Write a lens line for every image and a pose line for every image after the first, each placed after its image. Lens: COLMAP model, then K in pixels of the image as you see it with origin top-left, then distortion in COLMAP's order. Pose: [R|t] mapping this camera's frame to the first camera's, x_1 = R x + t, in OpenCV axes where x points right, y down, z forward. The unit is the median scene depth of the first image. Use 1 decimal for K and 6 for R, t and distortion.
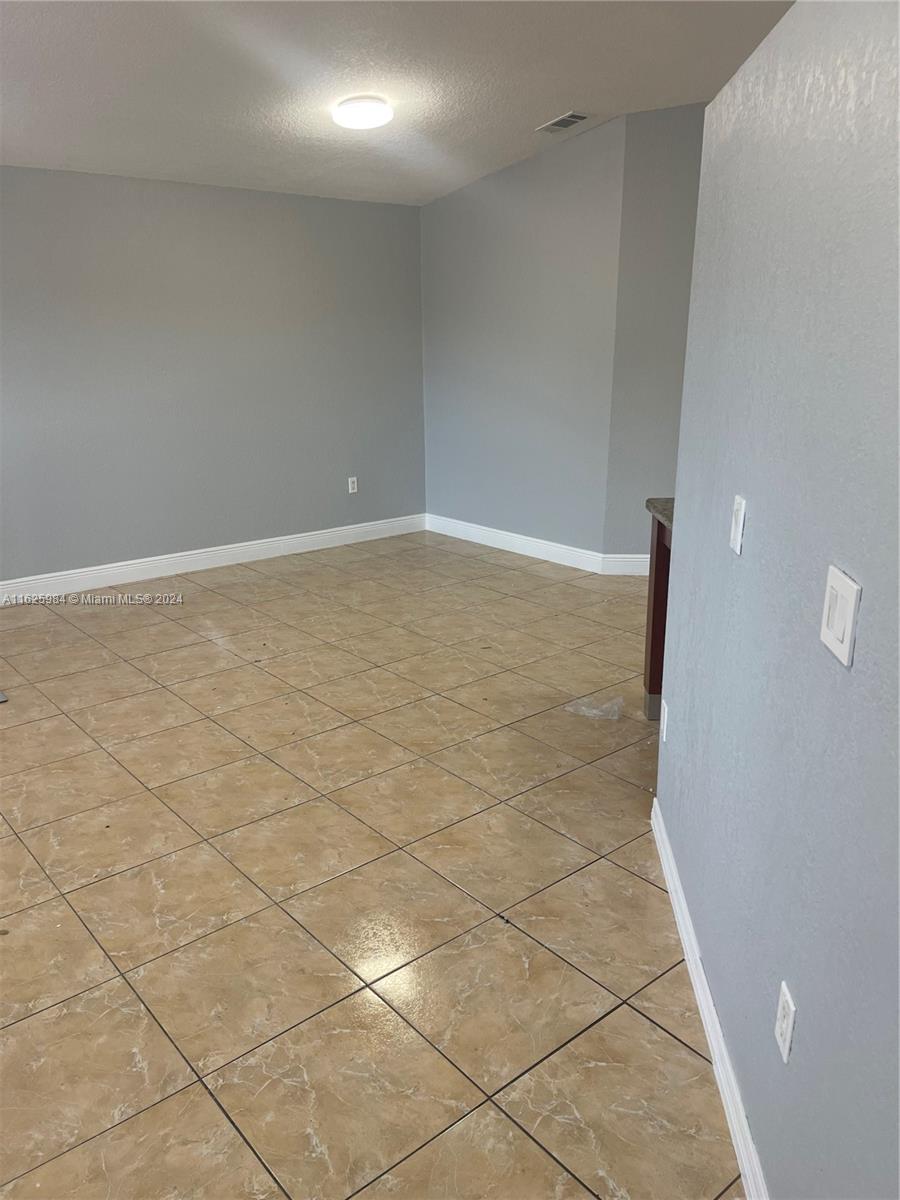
lens RADIAL K [[906.5, 0, 450.3], [0, 906.5, 605.4], [0, 0, 1]] dist [0.048082, -0.079168]
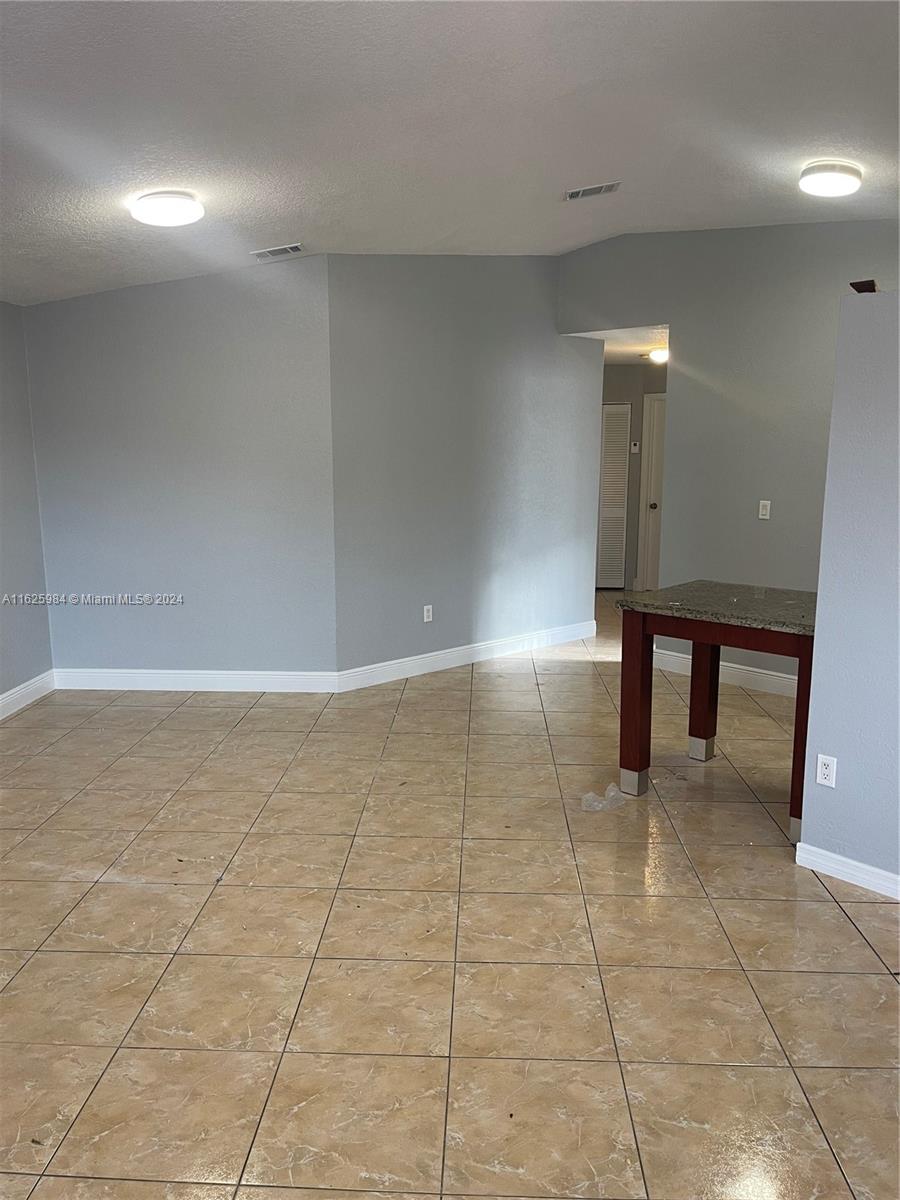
lens RADIAL K [[906.5, 0, 451.7], [0, 906.5, 601.2], [0, 0, 1]] dist [0.048082, -0.079168]
pose [[0.679058, -0.120489, 0.724129, -0.571811], [0.209939, 0.977113, -0.034289, -0.092528], [-0.703424, 0.175307, 0.688812, 0.296390]]
